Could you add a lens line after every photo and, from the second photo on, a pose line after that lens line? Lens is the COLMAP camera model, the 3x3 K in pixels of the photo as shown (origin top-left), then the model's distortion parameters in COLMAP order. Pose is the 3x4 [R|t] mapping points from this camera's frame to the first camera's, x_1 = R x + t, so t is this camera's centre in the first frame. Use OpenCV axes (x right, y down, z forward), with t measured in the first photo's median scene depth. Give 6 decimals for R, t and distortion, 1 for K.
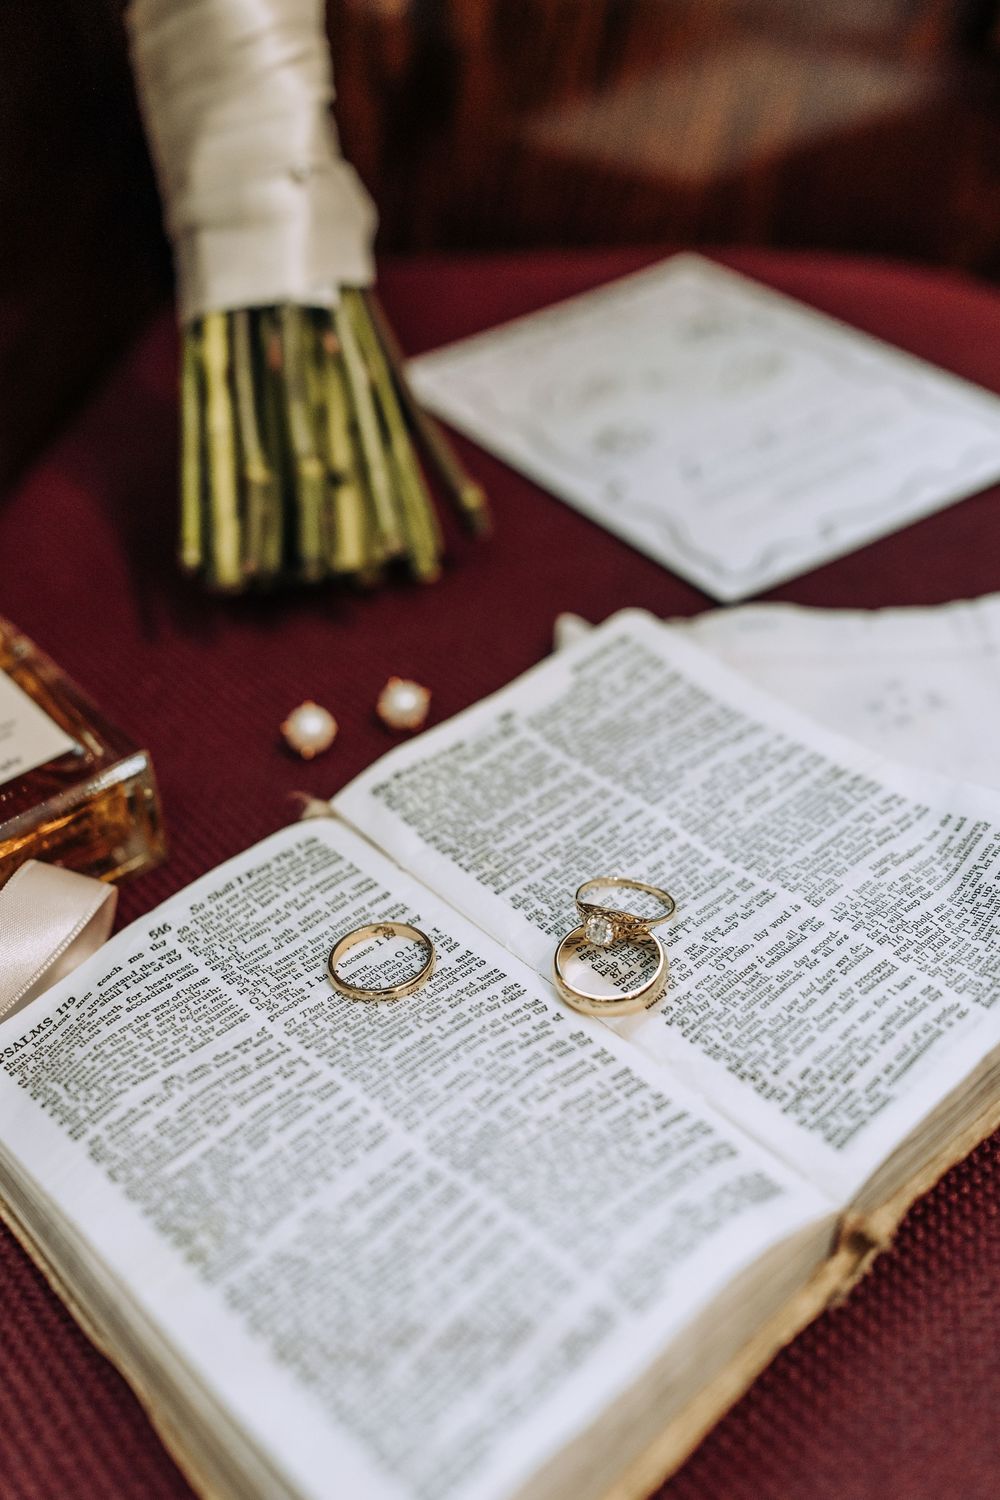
lens RADIAL K [[1468.5, 0, 500.9], [0, 1468.5, 754.2], [0, 0, 1]] dist [0.014393, -0.032442]
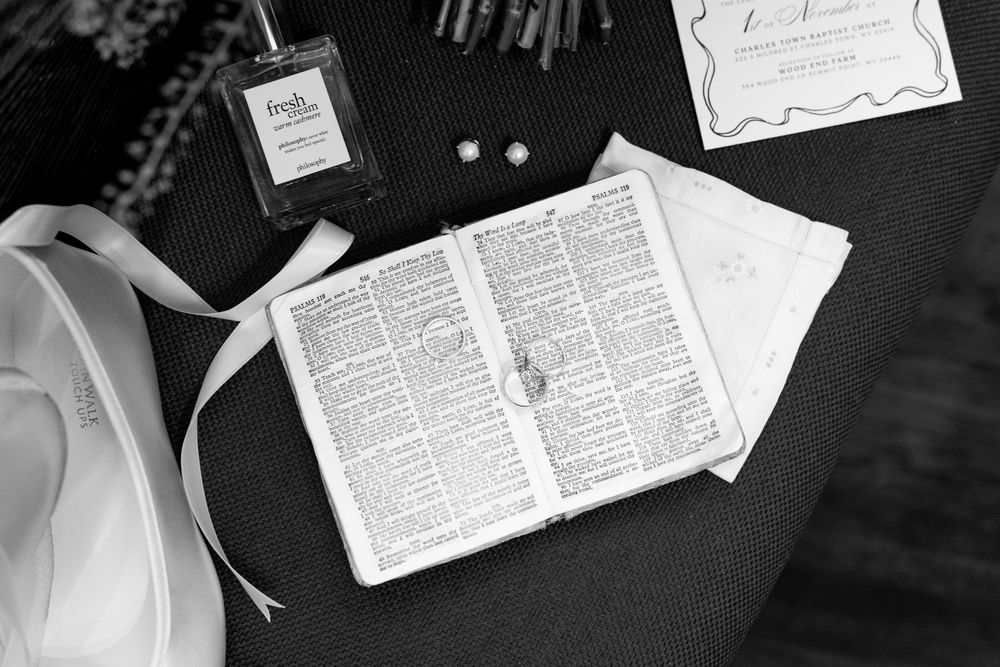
lens RADIAL K [[964.8, 0, 500.0], [0, 964.8, 333.5], [0, 0, 1]] dist [0.007922, -0.024679]
pose [[0.924591, 0.378842, 0.040120, -0.059125], [-0.295626, 0.647071, 0.702784, -0.960312], [0.240284, -0.661648, 0.710271, -0.103970]]
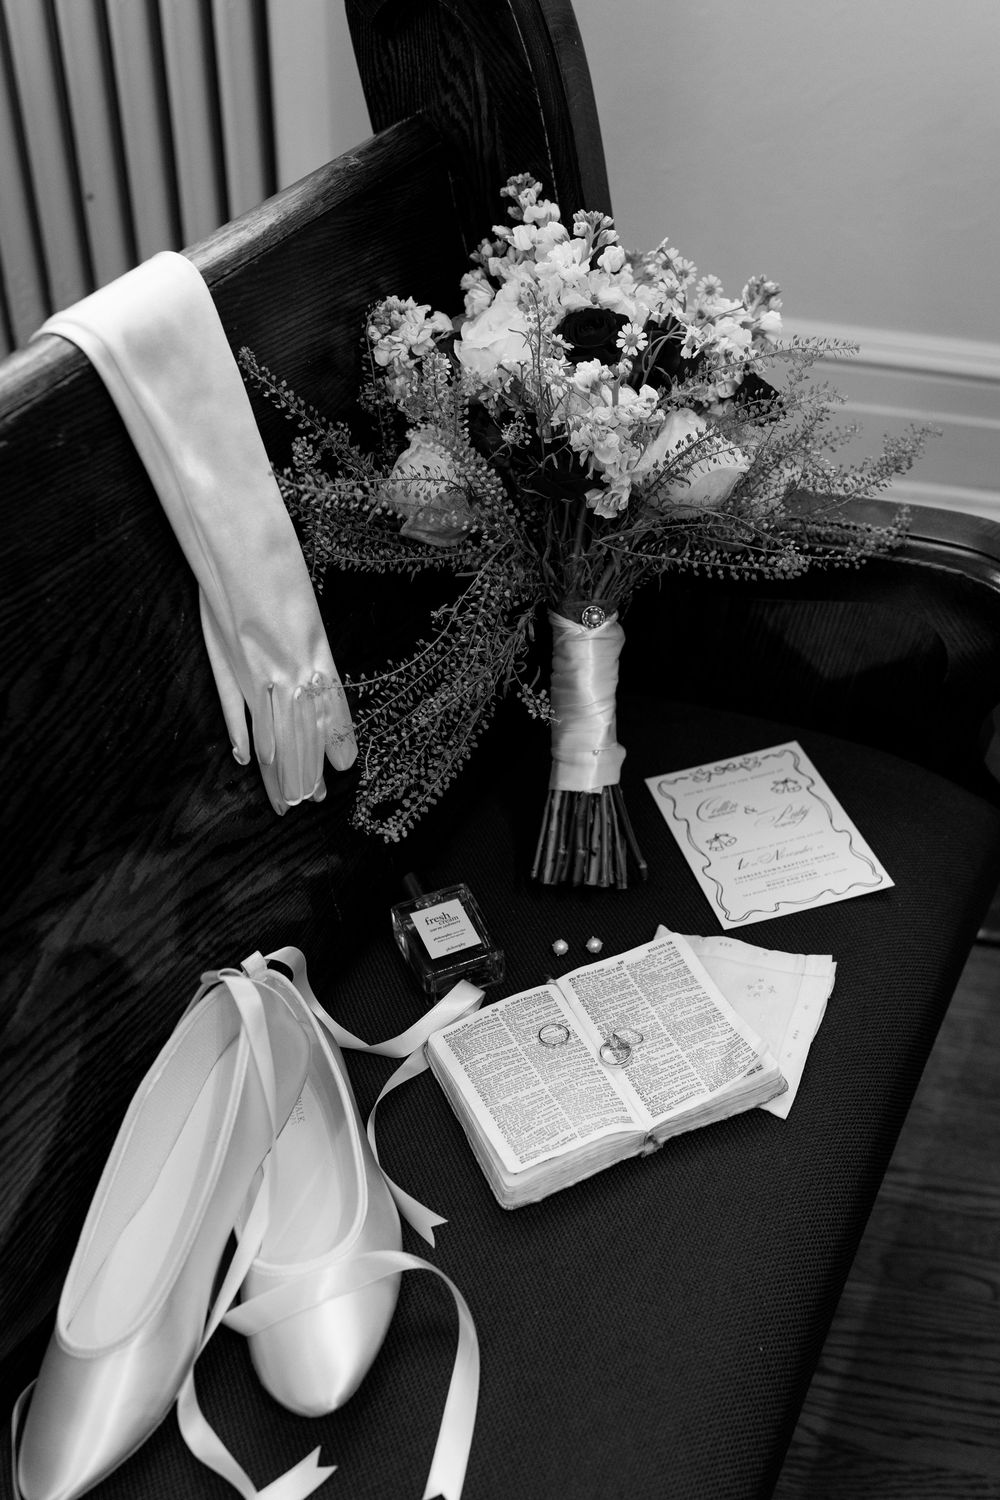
lens RADIAL K [[1468.5, 0, 500.9], [0, 1468.5, 754.2], [0, 0, 1]] dist [0.014393, -0.032442]
pose [[0.945060, 0.190506, -0.265649, 0.548000], [-0.192282, 0.981145, 0.019558, -0.510627], [0.264366, 0.032596, 0.963871, -2.198877]]
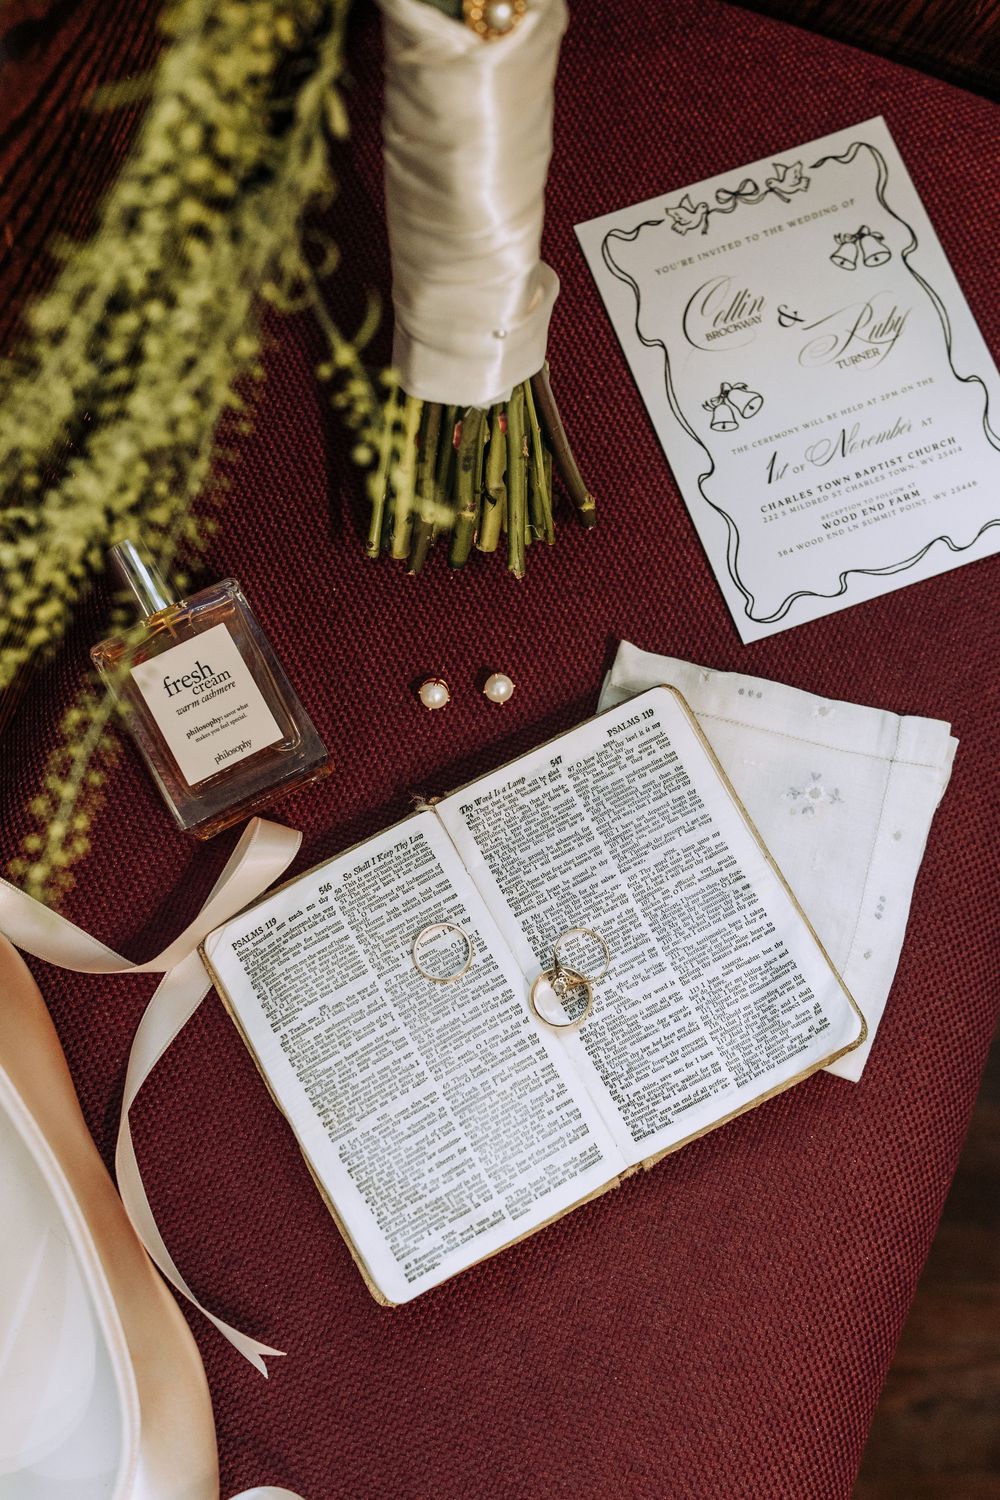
lens RADIAL K [[1468.5, 0, 500.9], [0, 1468.5, 754.2], [0, 0, 1]] dist [0.014393, -0.032442]
pose [[0.973131, 0.228743, 0.026315, -0.108585], [-0.191099, 0.738614, 0.646475, -1.158481], [0.128439, -0.634134, 0.762481, -0.208907]]
